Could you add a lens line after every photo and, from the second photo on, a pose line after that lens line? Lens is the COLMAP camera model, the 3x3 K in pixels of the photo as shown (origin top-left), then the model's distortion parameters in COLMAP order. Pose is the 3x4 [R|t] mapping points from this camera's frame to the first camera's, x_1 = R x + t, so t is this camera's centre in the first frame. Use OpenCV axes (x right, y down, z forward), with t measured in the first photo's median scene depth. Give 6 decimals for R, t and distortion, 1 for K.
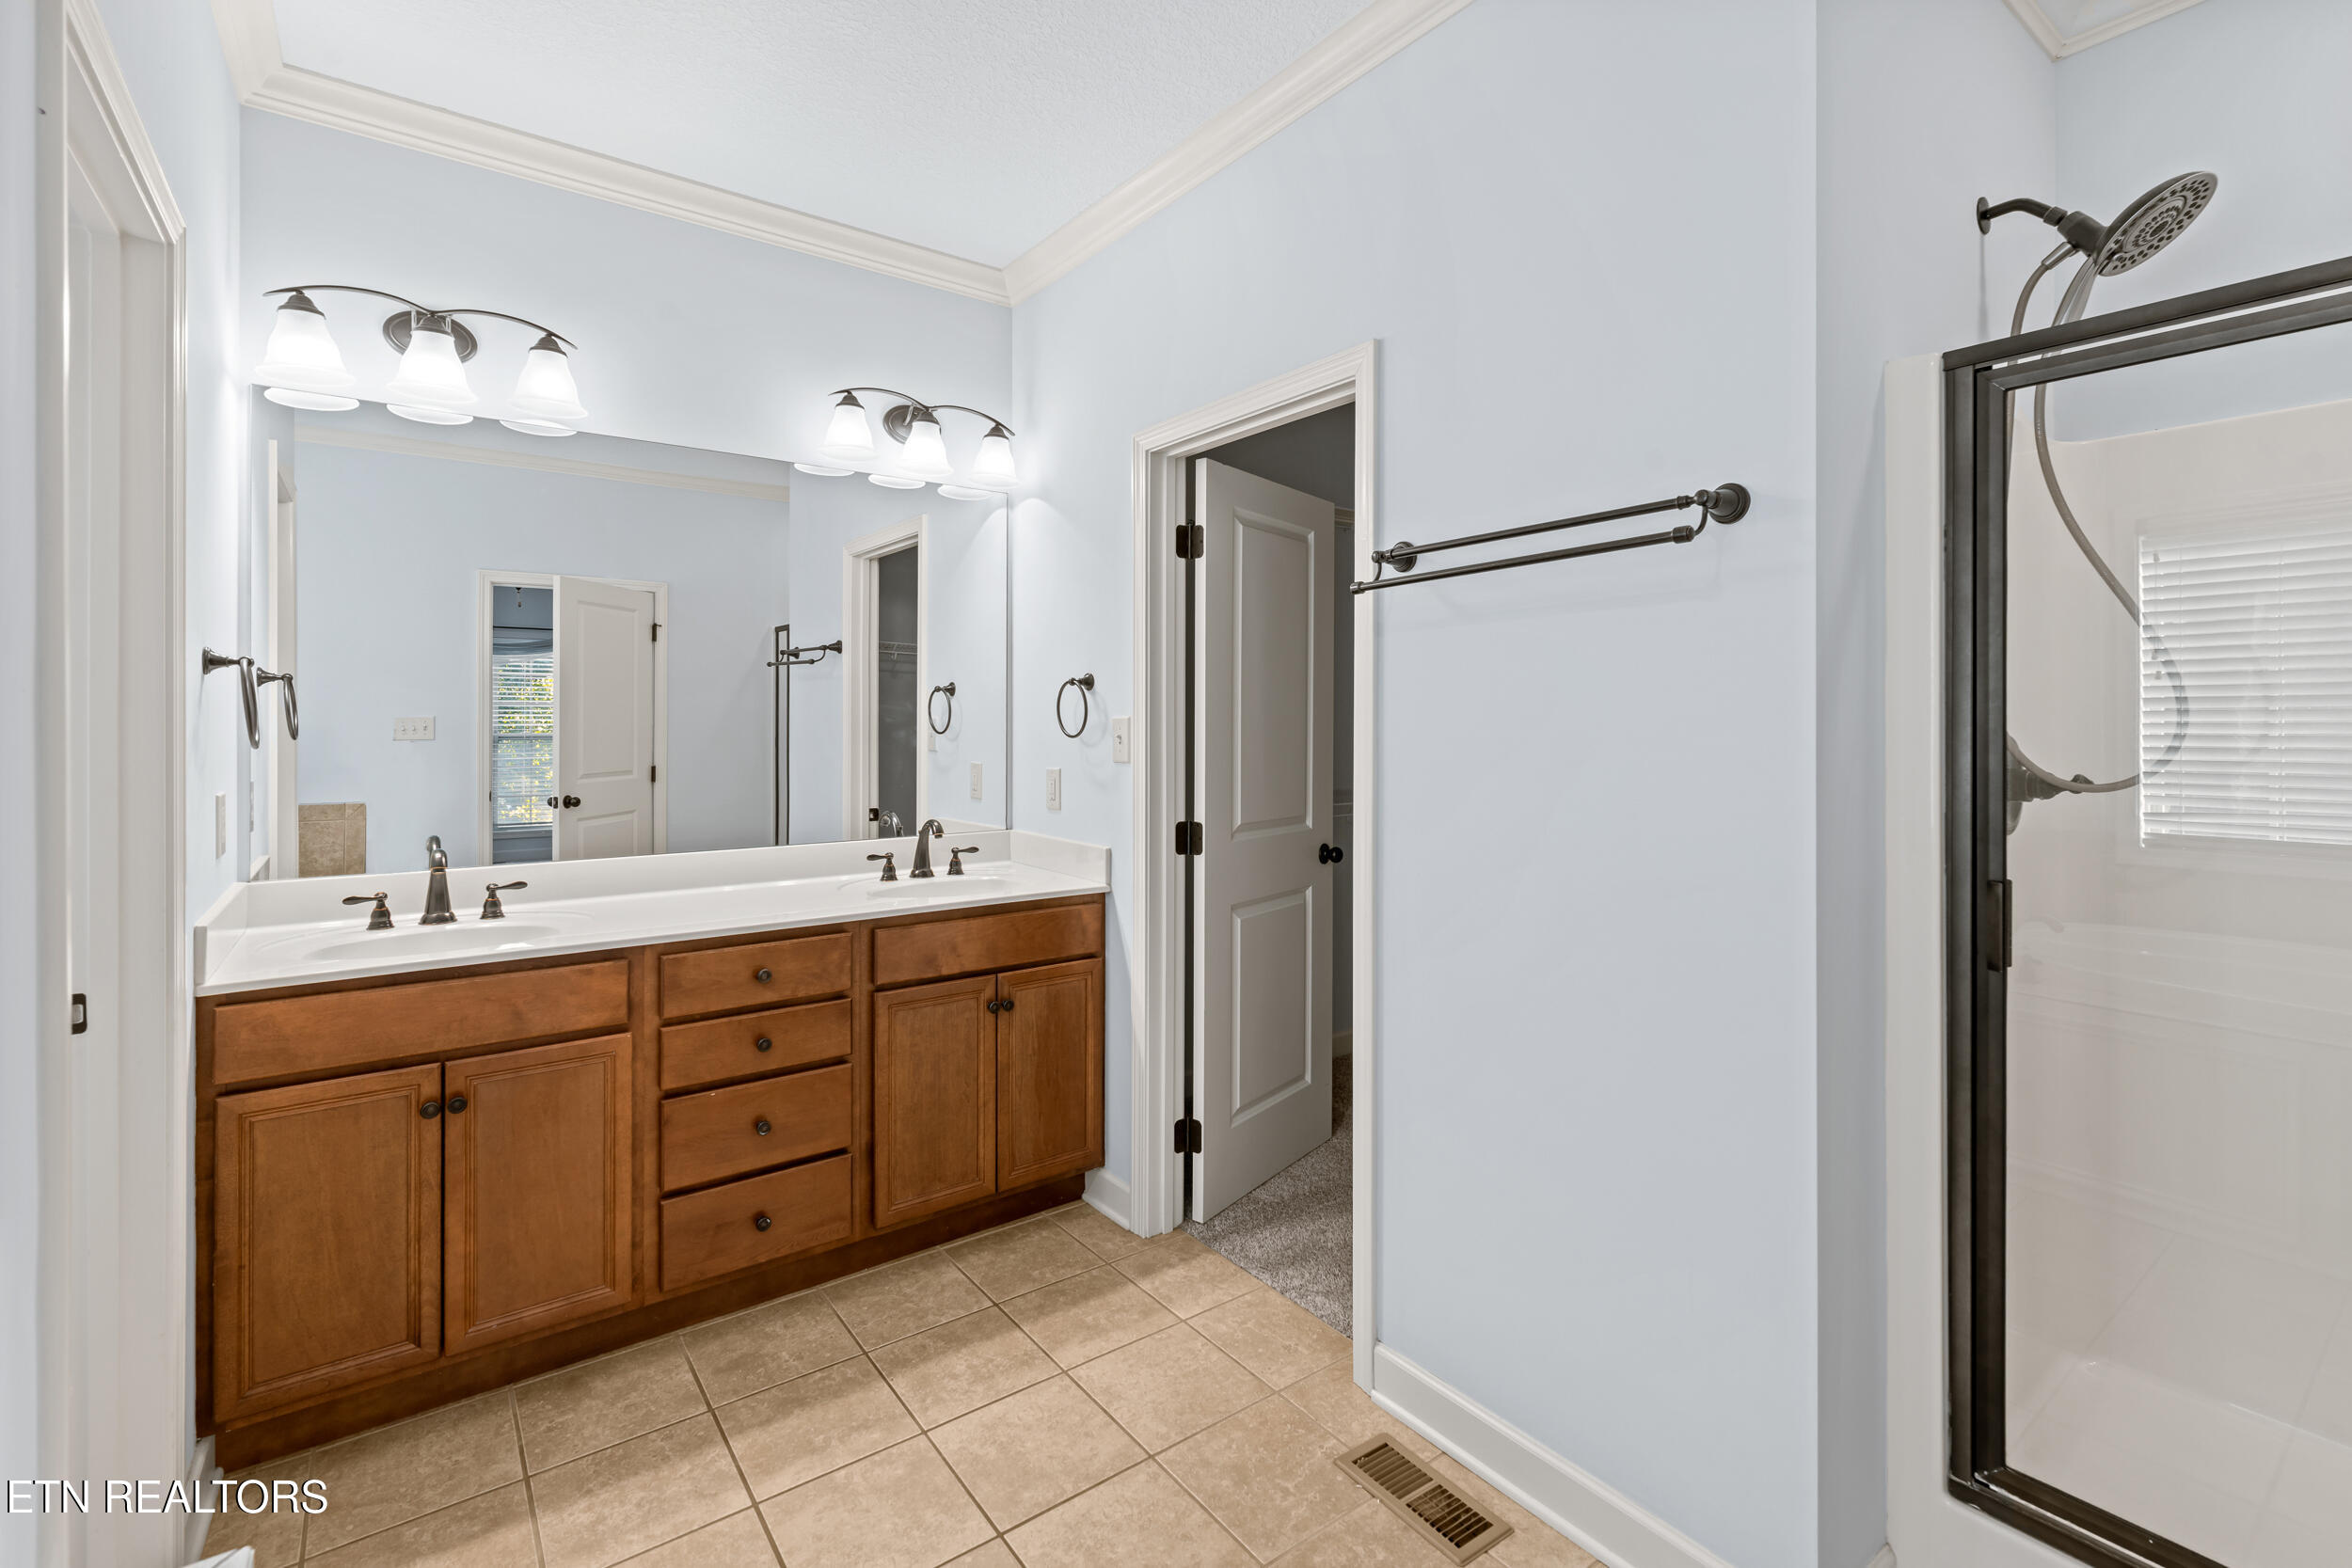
lens RADIAL K [[1052.2, 0, 1172.2], [0, 1052.2, 718.7], [0, 0, 1]] dist [0.001848, -0.000352]
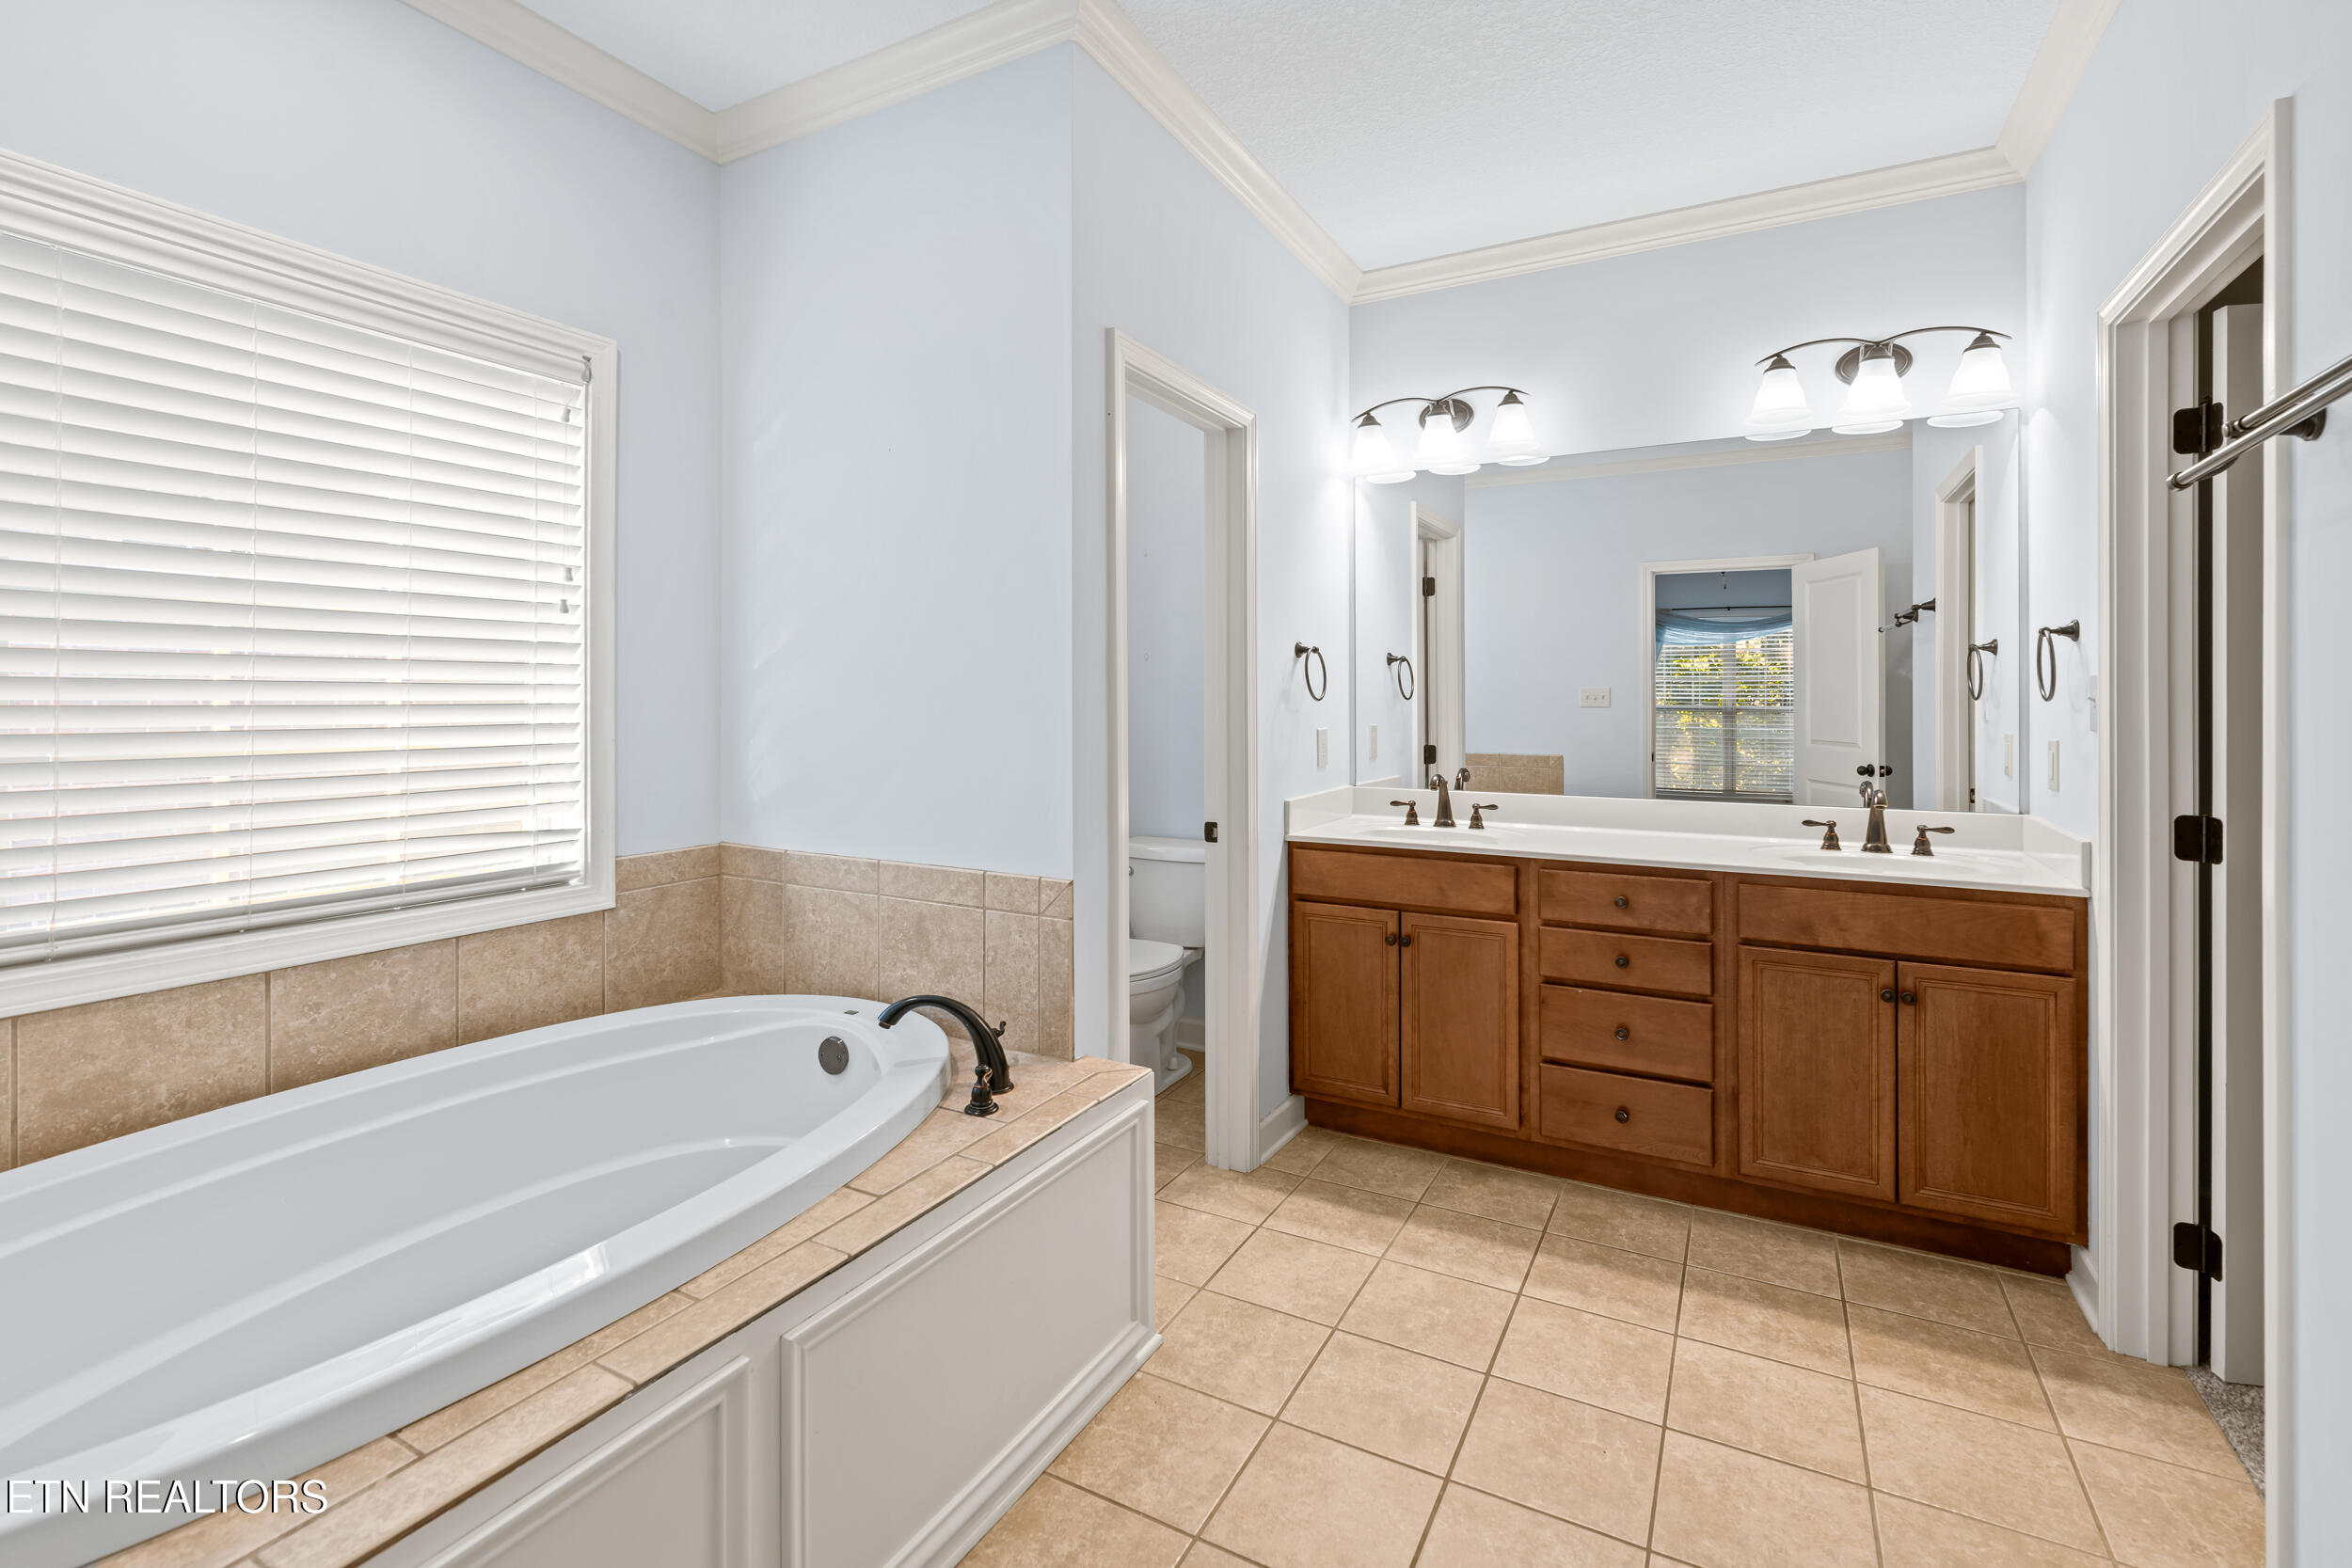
lens RADIAL K [[1062.3, 0, 1173.6], [0, 1062.3, 697.1], [0, 0, 1]] dist [0.000456, -0.000404]
pose [[0.418716, -0.000768, -0.908117, 0.467977], [0.001731, 0.999998, -0.000048, 0.017946], [0.908116, -0.001552, 0.418716, 0.064777]]
